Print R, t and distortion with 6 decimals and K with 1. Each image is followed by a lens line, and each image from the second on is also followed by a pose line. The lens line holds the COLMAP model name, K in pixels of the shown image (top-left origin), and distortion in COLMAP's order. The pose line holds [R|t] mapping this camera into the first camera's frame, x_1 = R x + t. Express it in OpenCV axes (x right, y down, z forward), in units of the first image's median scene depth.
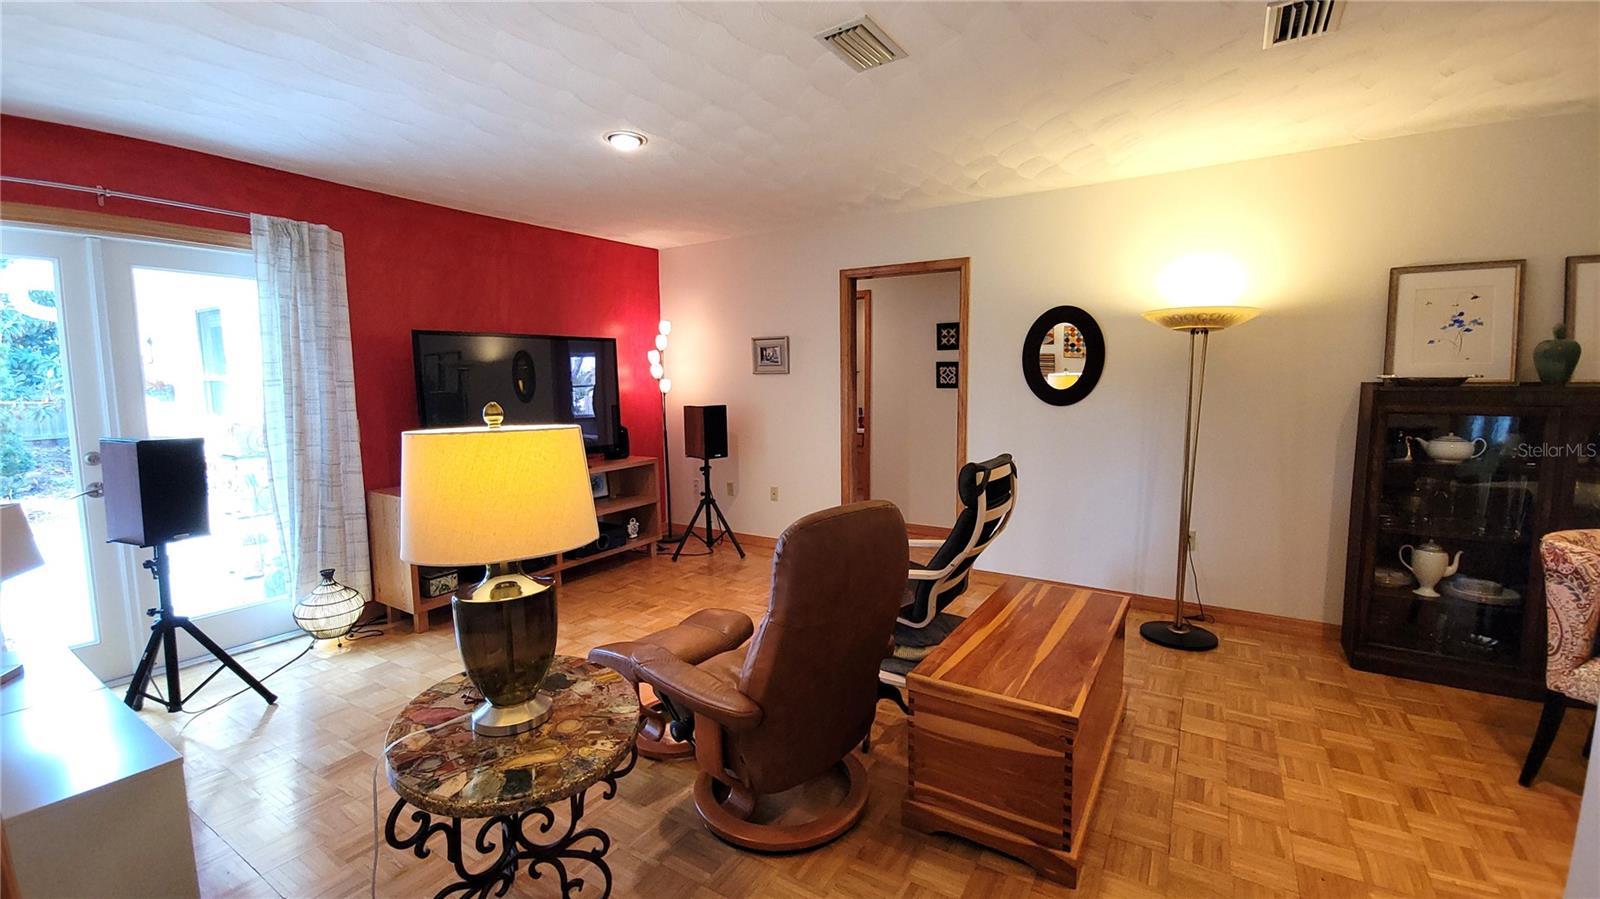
lens RADIAL K [[653.7, 0, 806.6], [0, 653.7, 442.6], [0, 0, 1]] dist [0.007249, -0.005071]
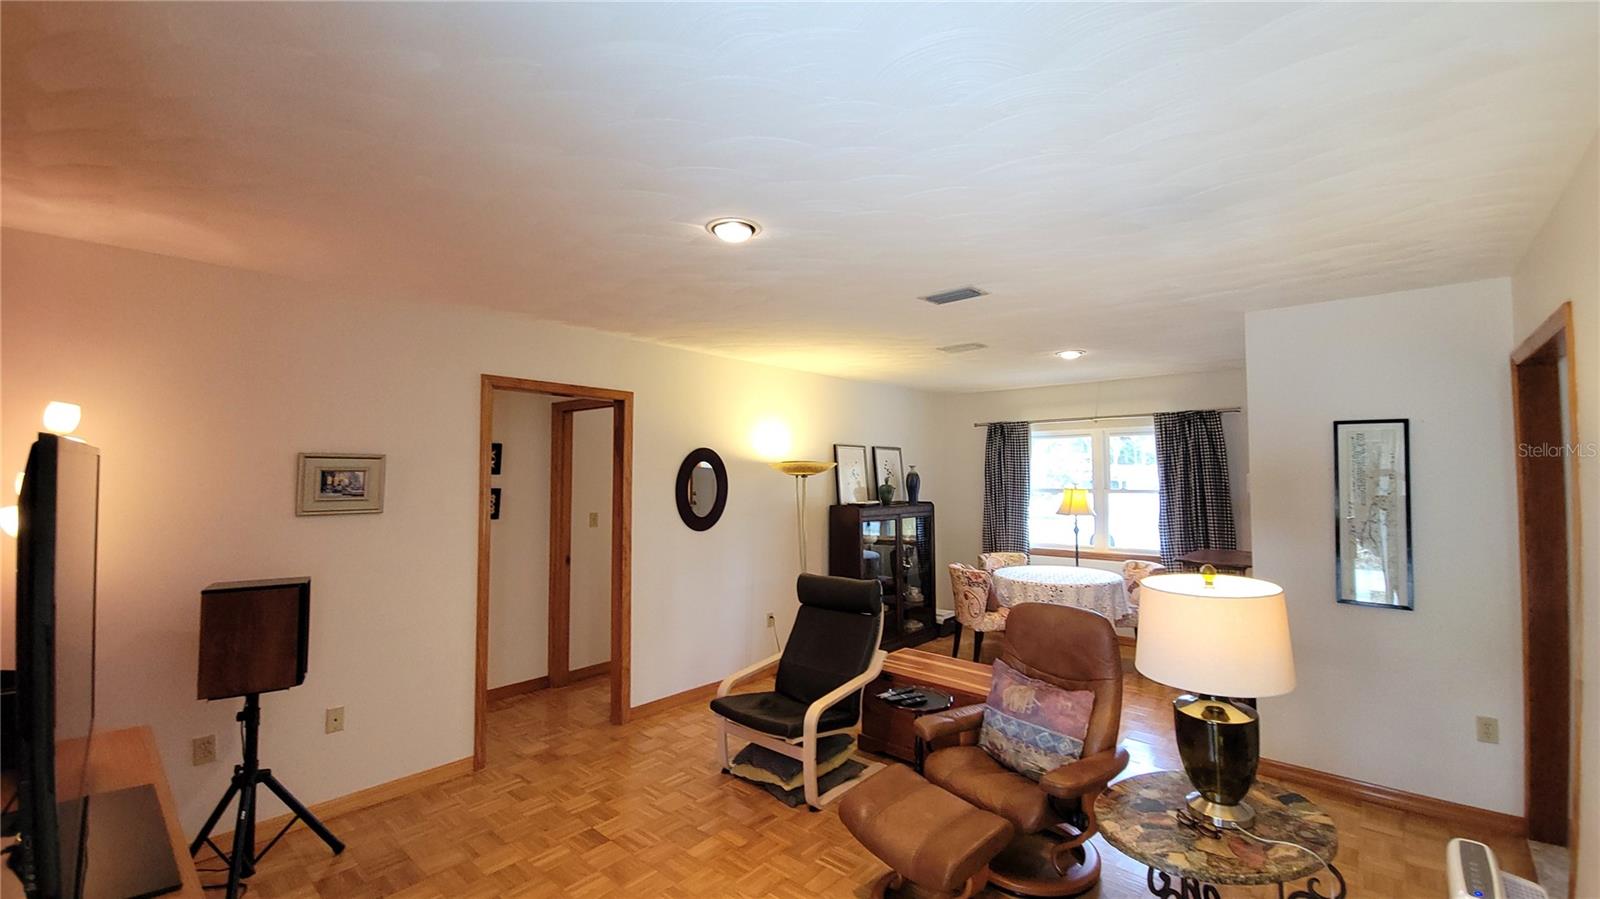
lens RADIAL K [[653.7, 0, 826.2], [0, 653.7, 455.5], [0, 0, 1]] dist [0.007249, -0.005071]
pose [[0.142955, 0.033081, 0.989176, -0.589469], [0.086617, 0.995188, -0.045800, -0.094075], [-0.985932, 0.092226, 0.139401, 0.480157]]
